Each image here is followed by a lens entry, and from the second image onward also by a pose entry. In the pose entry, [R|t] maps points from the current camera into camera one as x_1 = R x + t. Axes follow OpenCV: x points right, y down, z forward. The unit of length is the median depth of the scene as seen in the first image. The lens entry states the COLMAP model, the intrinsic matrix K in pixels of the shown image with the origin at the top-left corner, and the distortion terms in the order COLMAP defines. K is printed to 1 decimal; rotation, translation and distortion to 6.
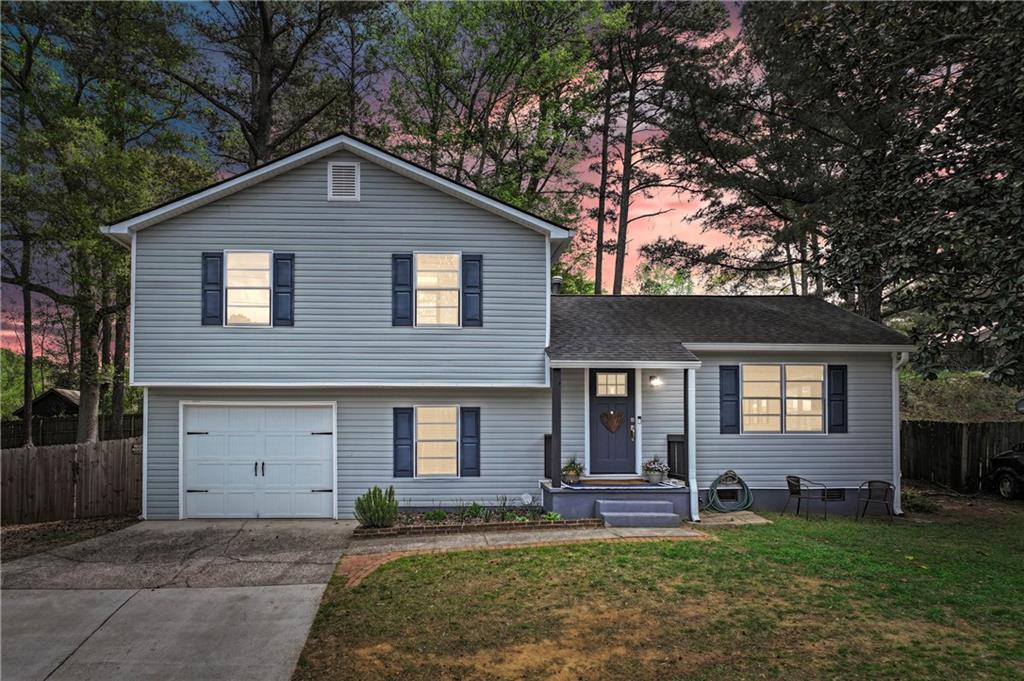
lens RADIAL K [[750.3, 0, 456.3], [0, 750.3, 429.4], [0, 0, 1]] dist [0.005926, -0.000260]
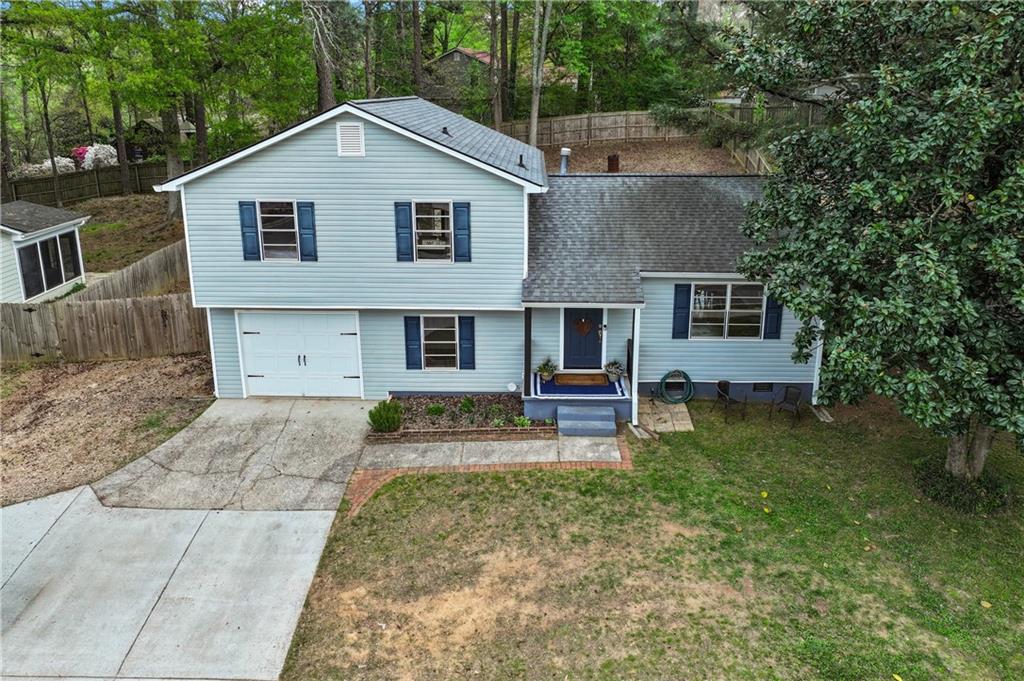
lens RADIAL K [[755.6, 0, 512.2], [0, 755.6, 291.5], [0, 0, 1]] dist [0.000507, 0.000263]
pose [[0.997947, 0.014827, -0.062311, 0.177247], [0.003061, 0.960684, 0.277627, -0.428903], [0.063978, -0.277248, 0.958666, -0.175246]]
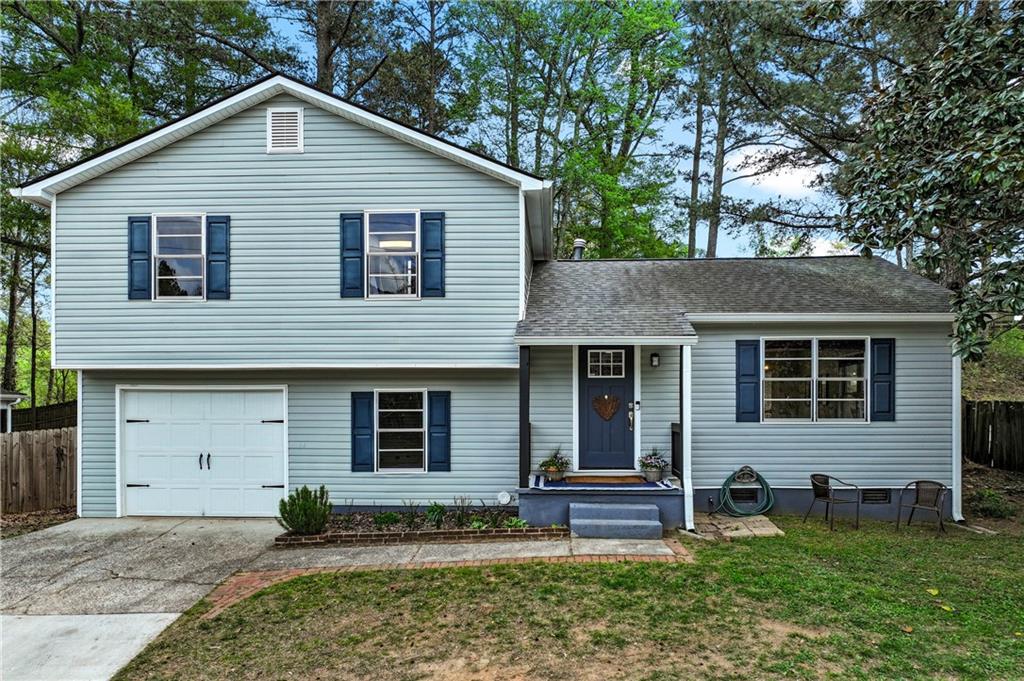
lens RADIAL K [[741.2, 0, 516.8], [0, 741.2, 421.1], [0, 0, 1]] dist [0.001529, 0.005225]
pose [[0.996245, 0.000599, -0.086571, 0.189301], [0.001720, 0.999642, 0.026709, -0.018598], [0.086556, -0.026758, 0.995888, 0.165621]]
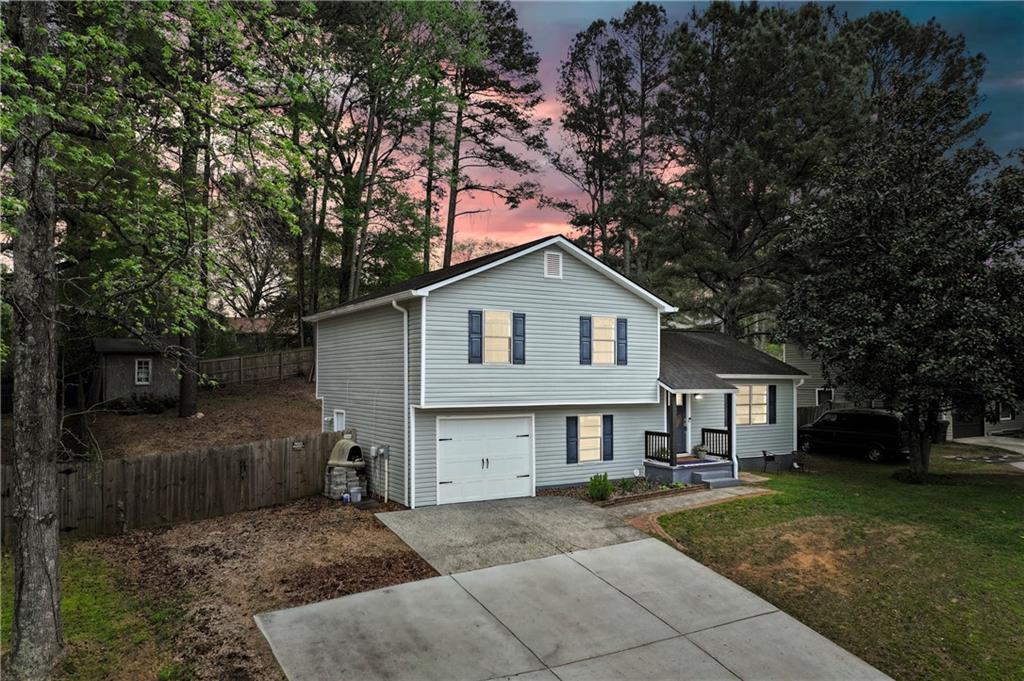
lens RADIAL K [[725.5, 0, 514.5], [0, 725.5, 390.4], [0, 0, 1]] dist [-0.000529, 0.002188]
pose [[0.872572, -0.008221, 0.488416, -0.907036], [-0.007615, 0.999508, 0.030429, -0.128705], [-0.488426, -0.030270, 0.872080, -0.202833]]
